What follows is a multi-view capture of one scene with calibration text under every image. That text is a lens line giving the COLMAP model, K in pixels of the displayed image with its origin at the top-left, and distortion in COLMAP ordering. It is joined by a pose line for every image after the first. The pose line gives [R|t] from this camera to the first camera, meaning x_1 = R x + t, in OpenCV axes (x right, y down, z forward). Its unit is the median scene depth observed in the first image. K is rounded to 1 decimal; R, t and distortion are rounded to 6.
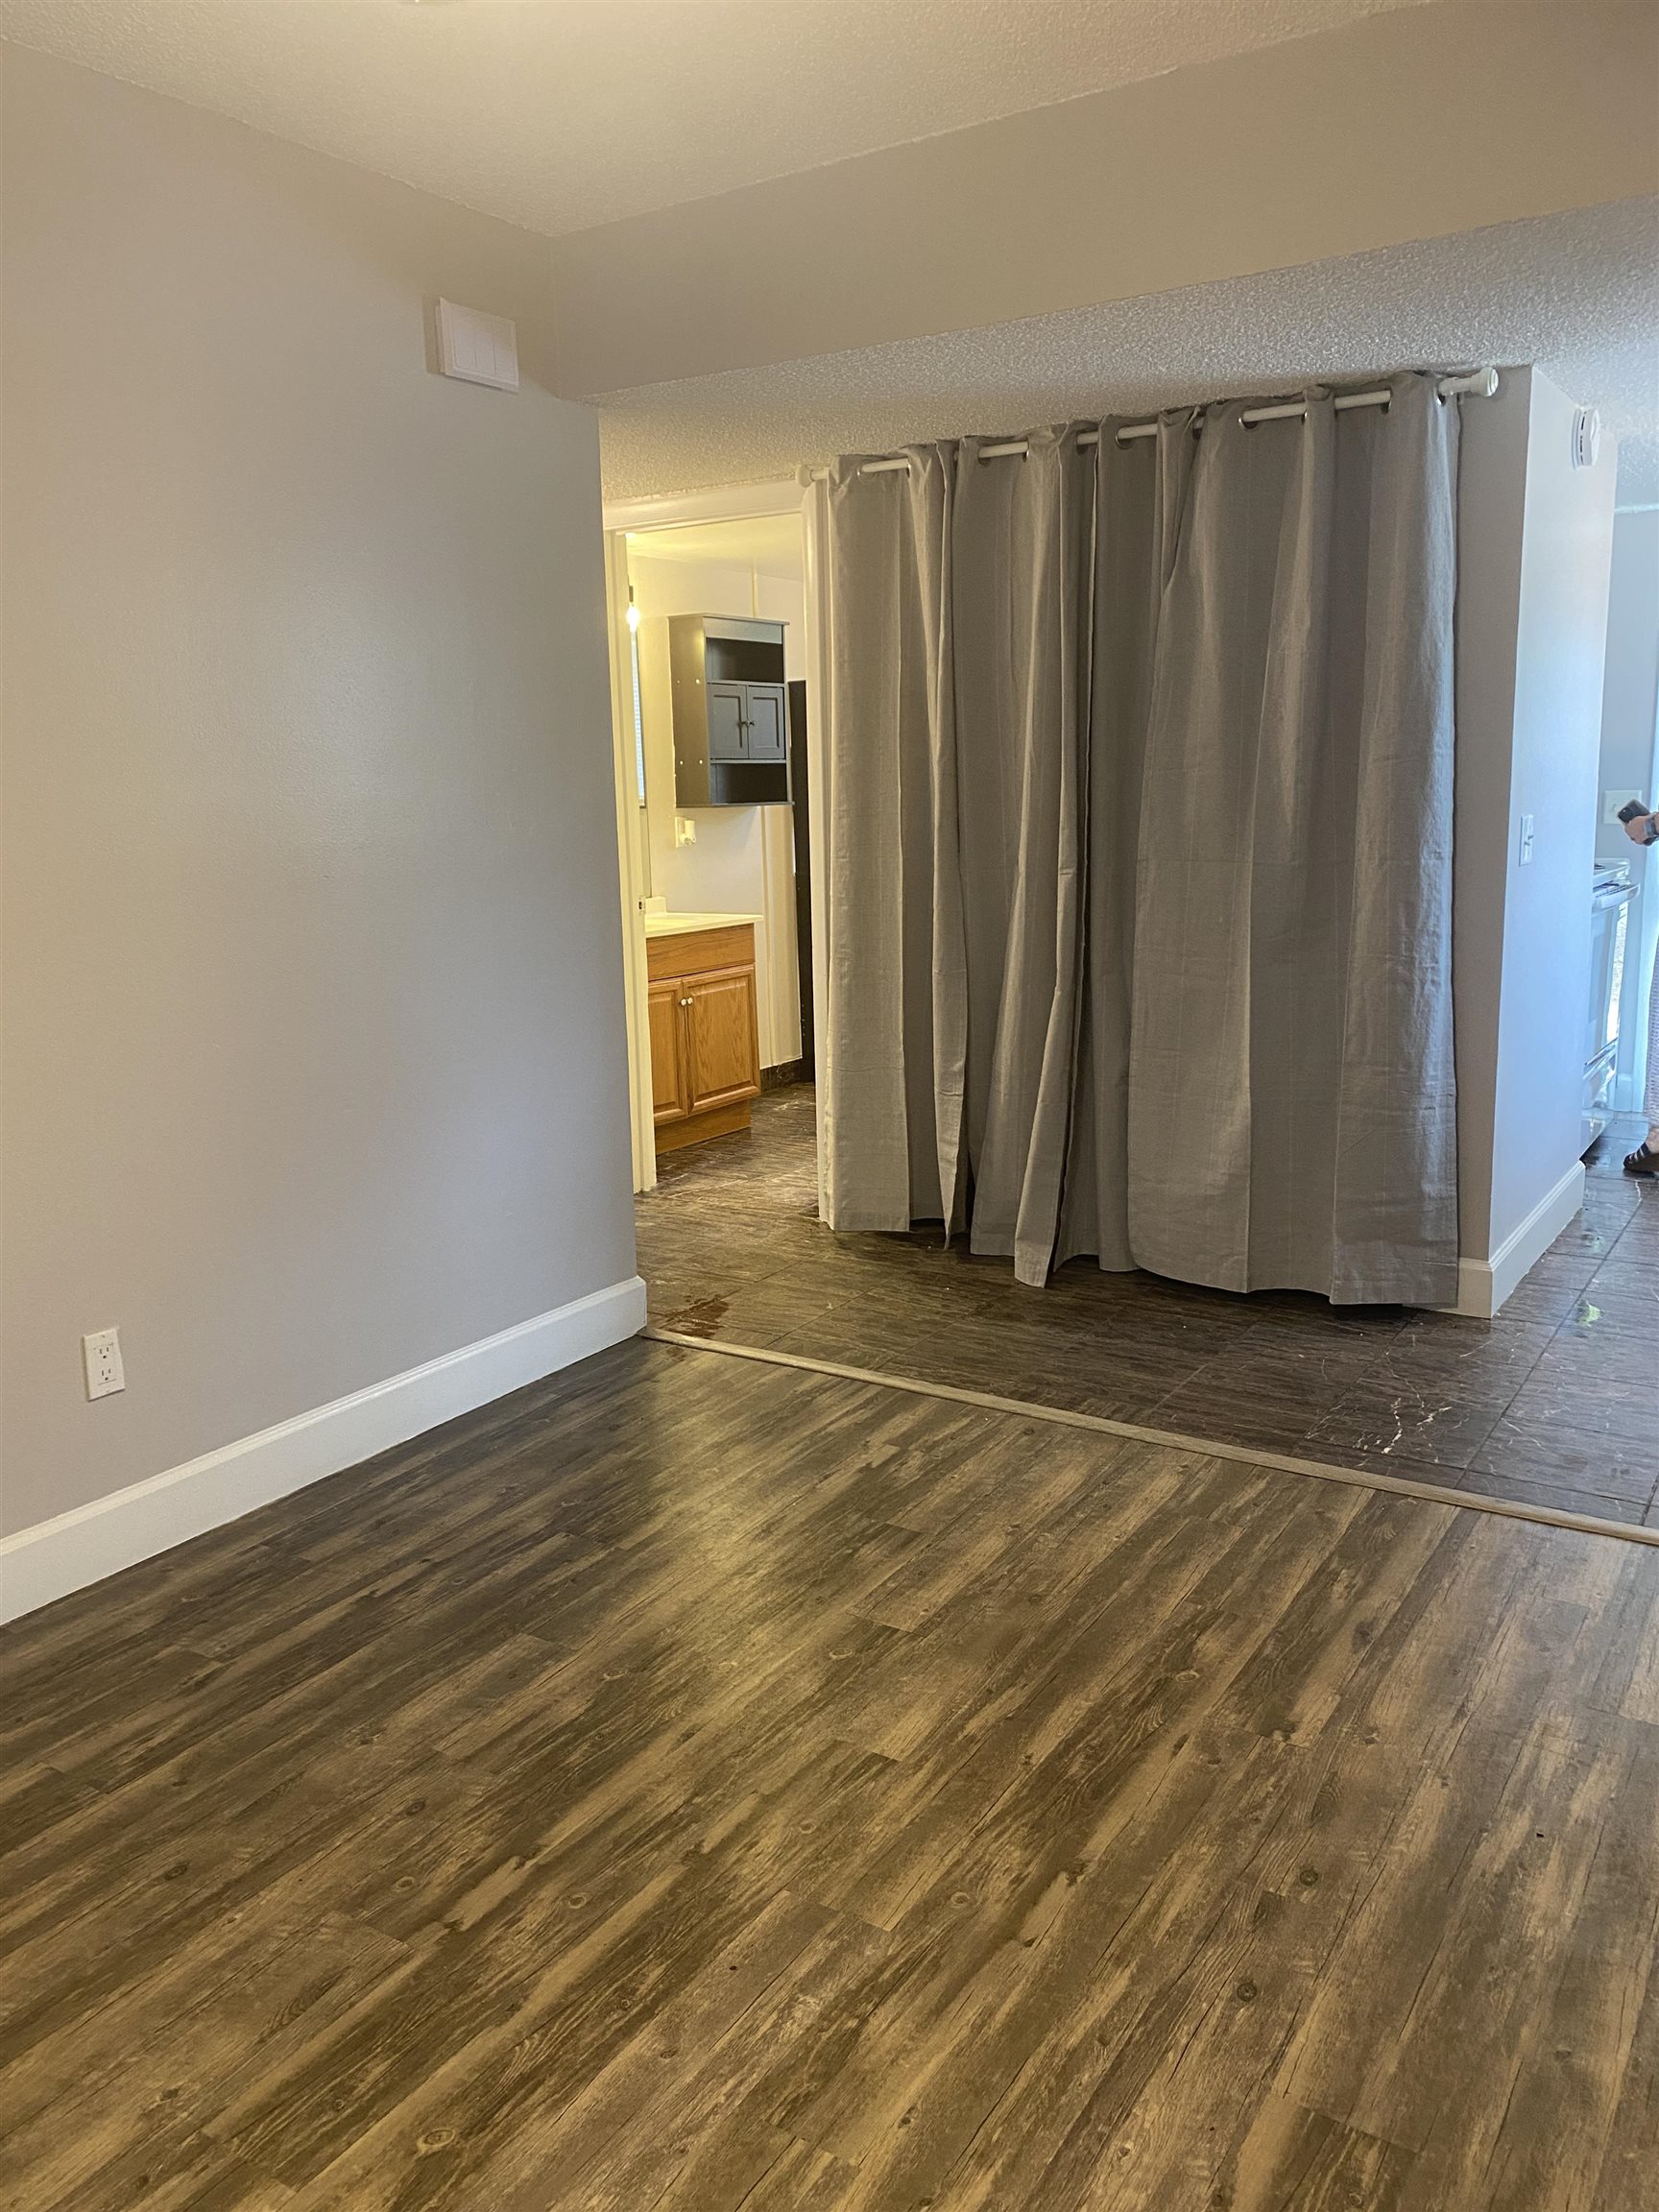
lens RADIAL K [[1681.9, 0, 824.5], [0, 1681.9, 1106.9], [0, 0, 1]] dist [-0.006471, 0.002123]
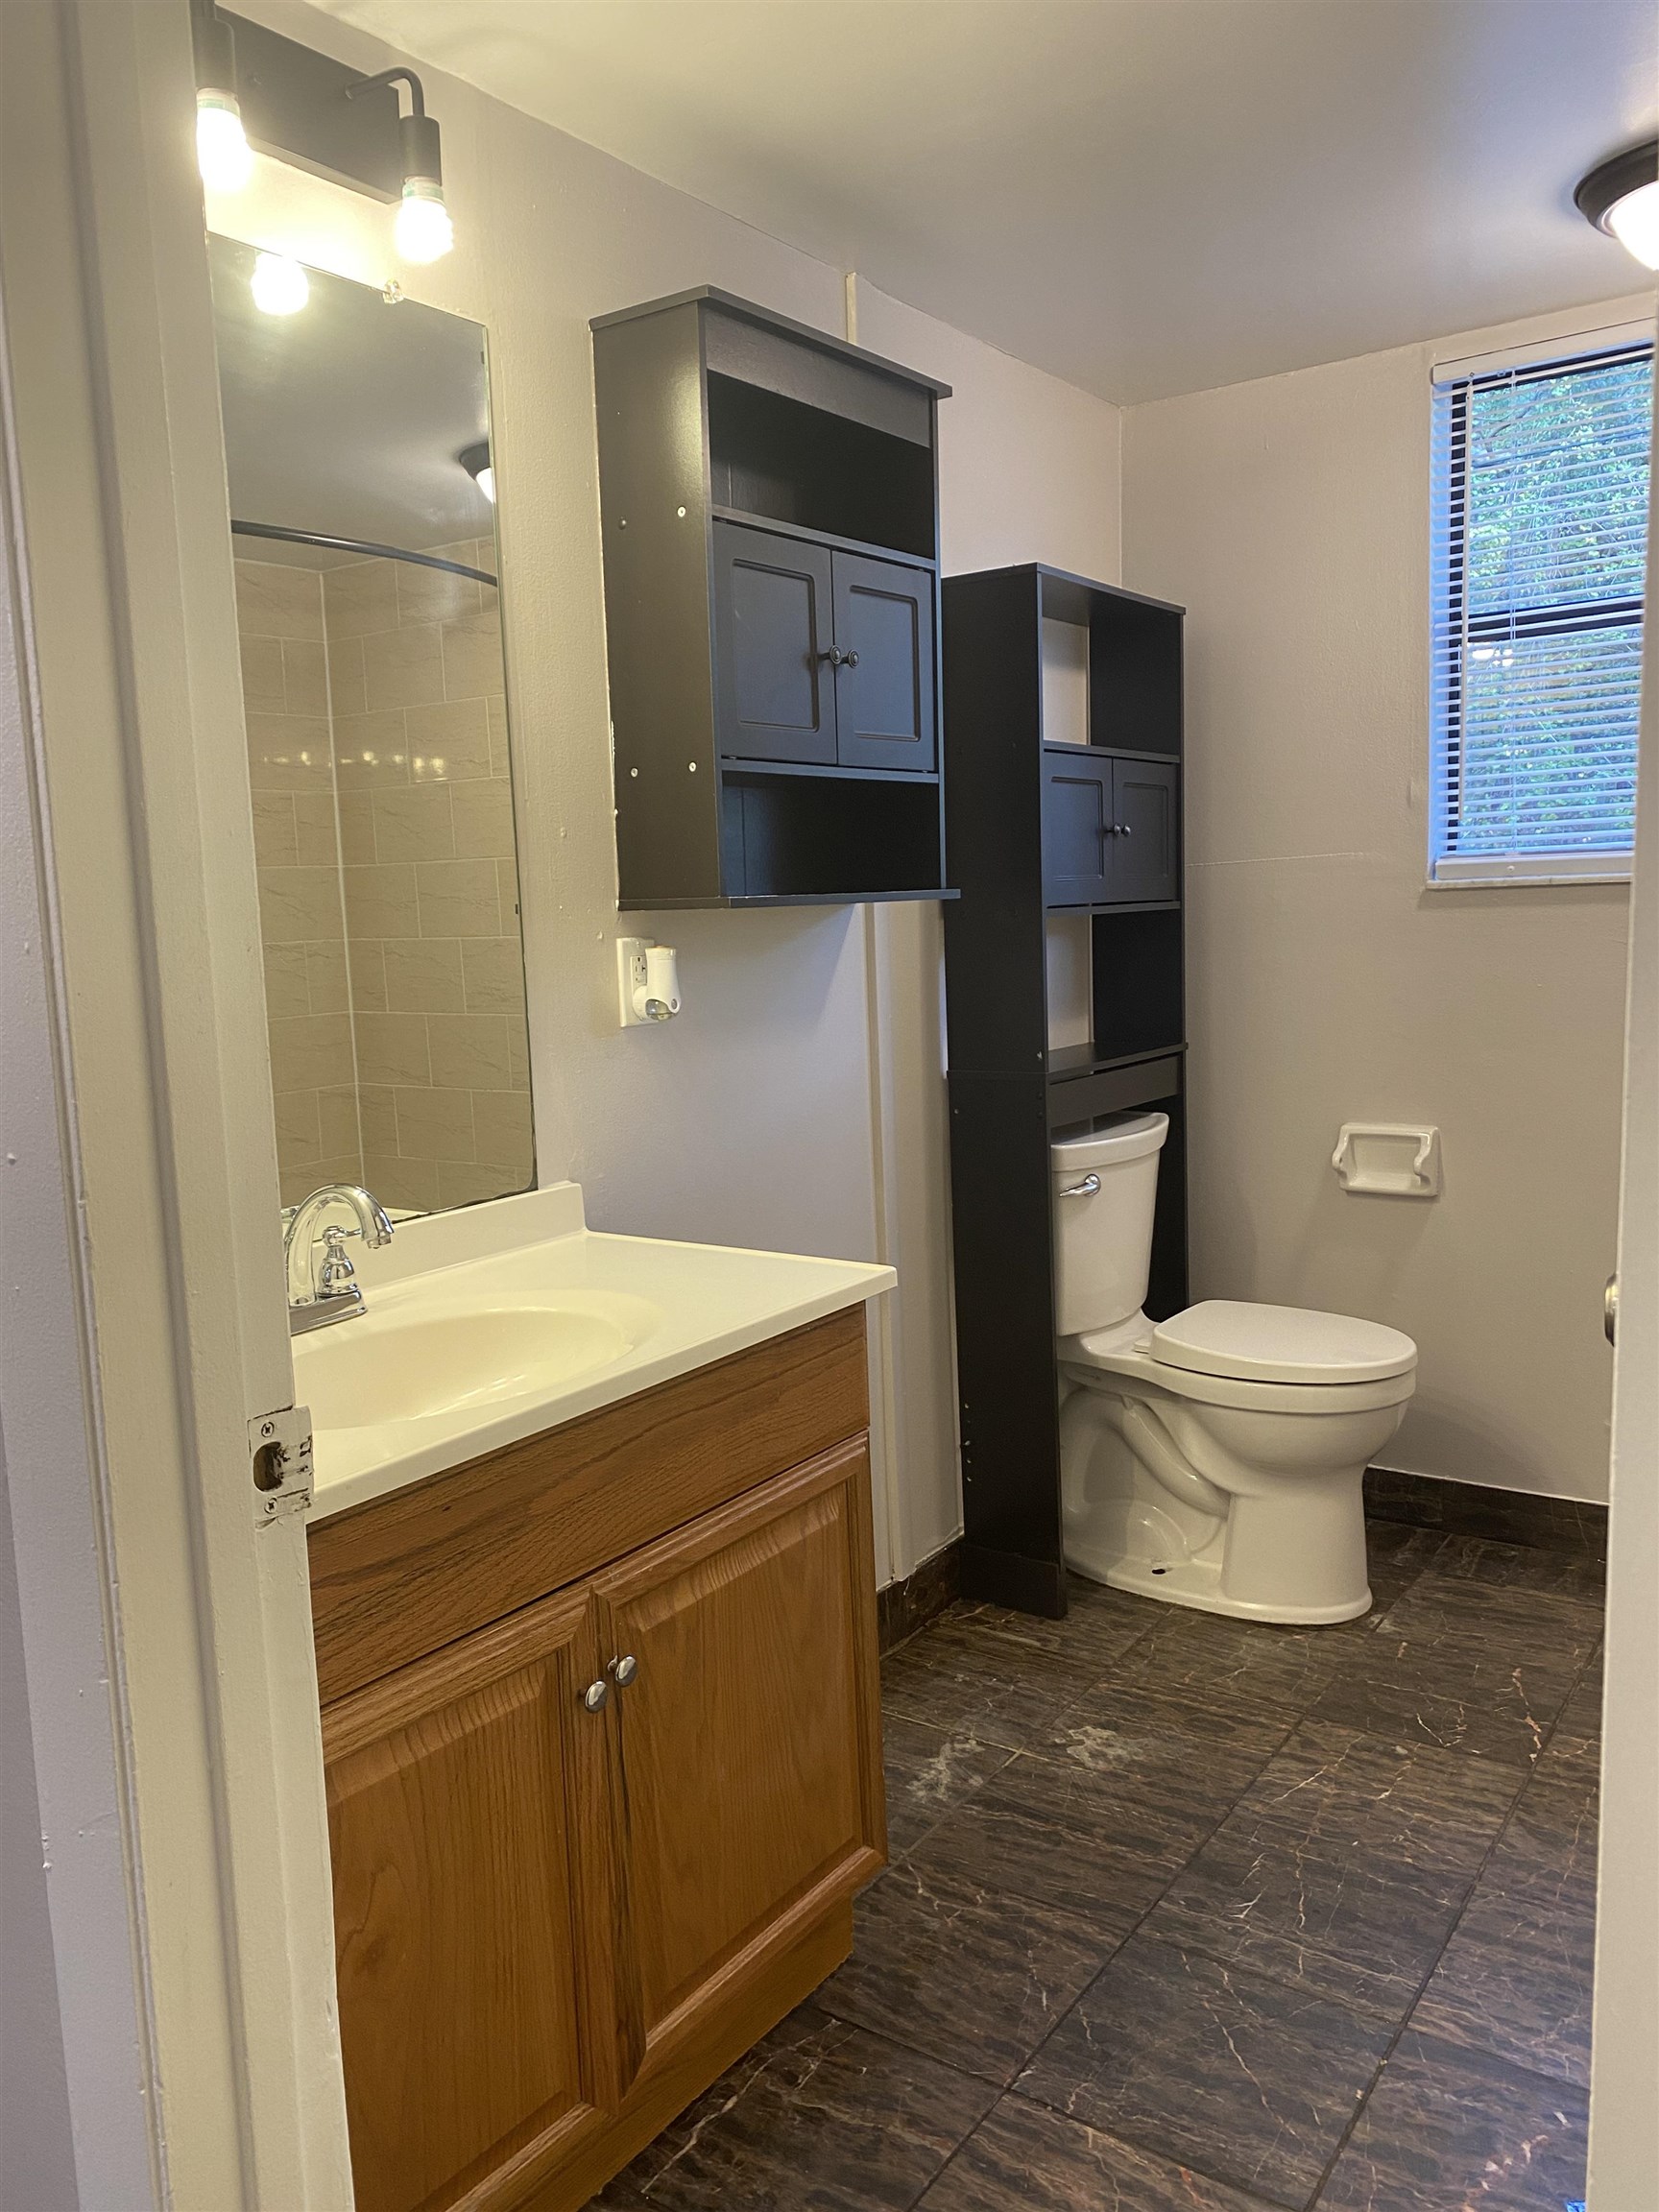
lens RADIAL K [[1681.9, 0, 827.0], [0, 1681.9, 1106.2], [0, 0, 1]] dist [-0.006471, 0.002123]
pose [[0.999689, -0.005163, -0.024397, -0.039335], [0.003485, 0.997656, -0.068341, -0.116303], [0.024693, 0.068234, 0.997364, 0.673148]]
